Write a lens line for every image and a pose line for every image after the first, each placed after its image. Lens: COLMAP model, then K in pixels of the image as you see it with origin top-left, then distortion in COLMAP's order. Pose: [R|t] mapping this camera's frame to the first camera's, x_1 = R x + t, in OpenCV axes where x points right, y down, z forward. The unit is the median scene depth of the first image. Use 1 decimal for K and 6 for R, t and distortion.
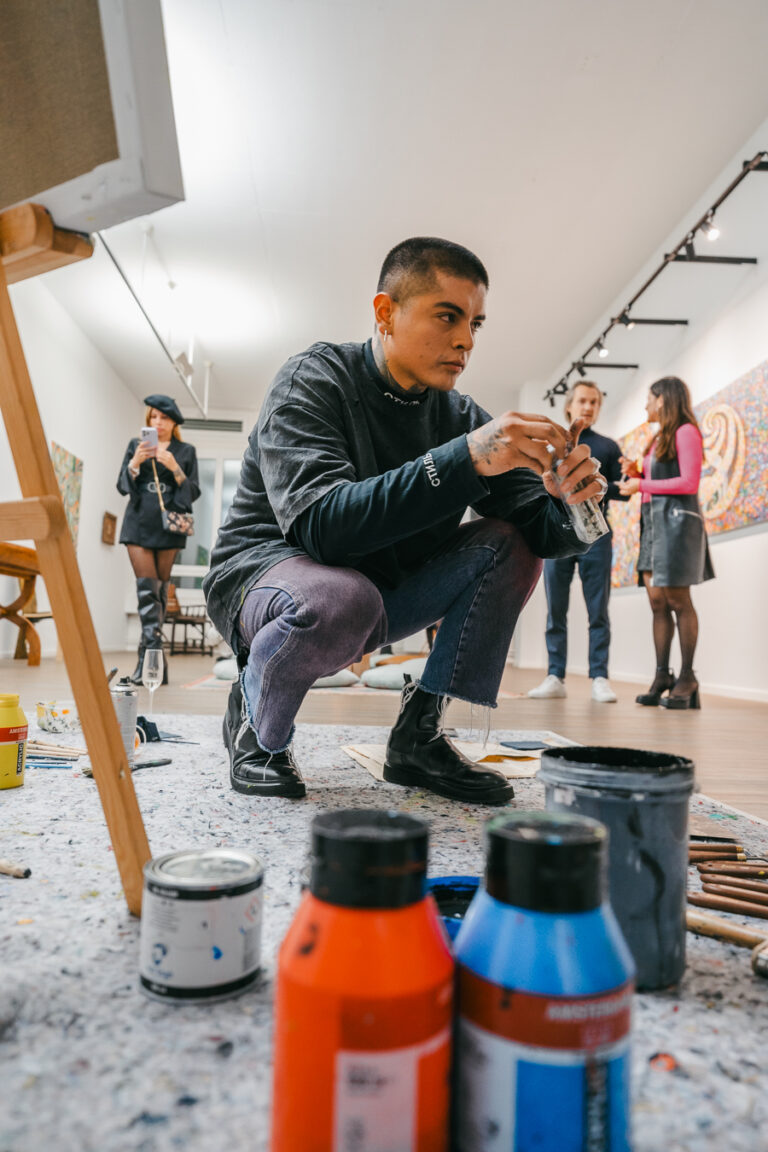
lens RADIAL K [[747.0, 0, 384.0], [0, 747.0, 576.0], [0, 0, 1]] dist [0.030723, -0.000189]
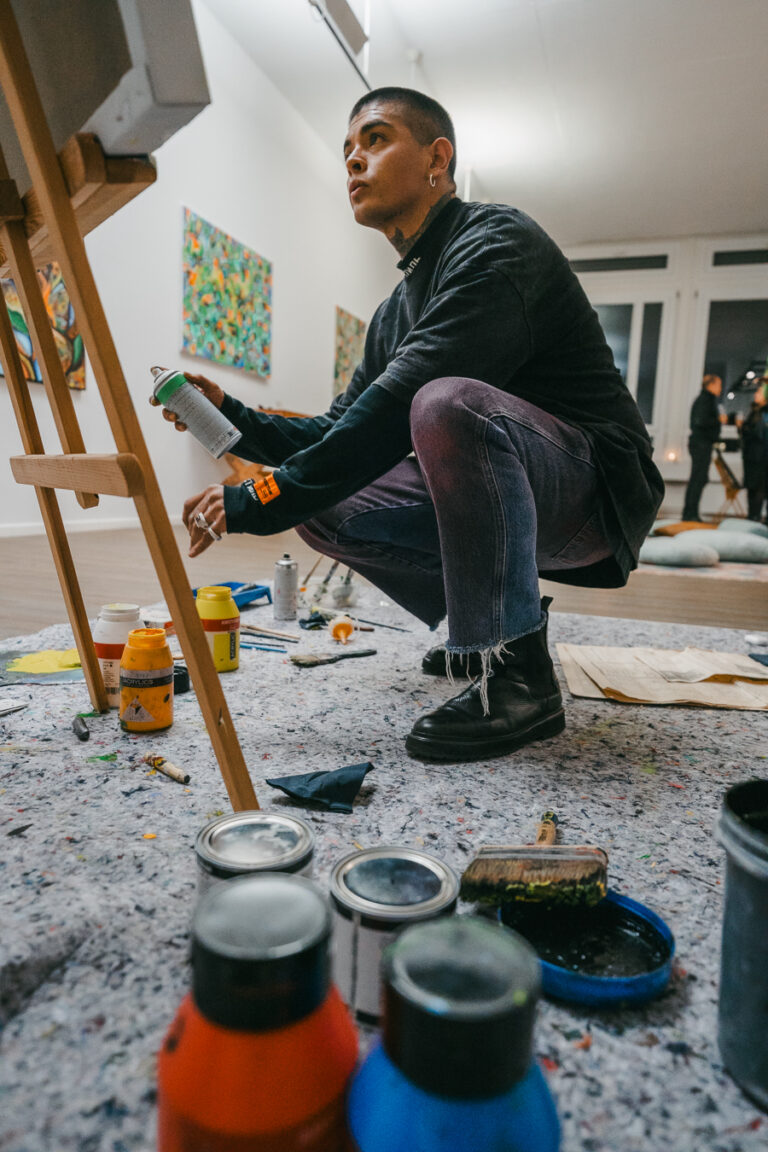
lens RADIAL K [[747.0, 0, 384.0], [0, 747.0, 576.0], [0, 0, 1]] dist [0.030723, -0.000189]
pose [[0.928504, 0.054860, -0.367248, 0.255684], [0.017692, 0.981367, 0.191328, -0.137878], [0.370901, -0.184146, 0.910232, 0.204003]]
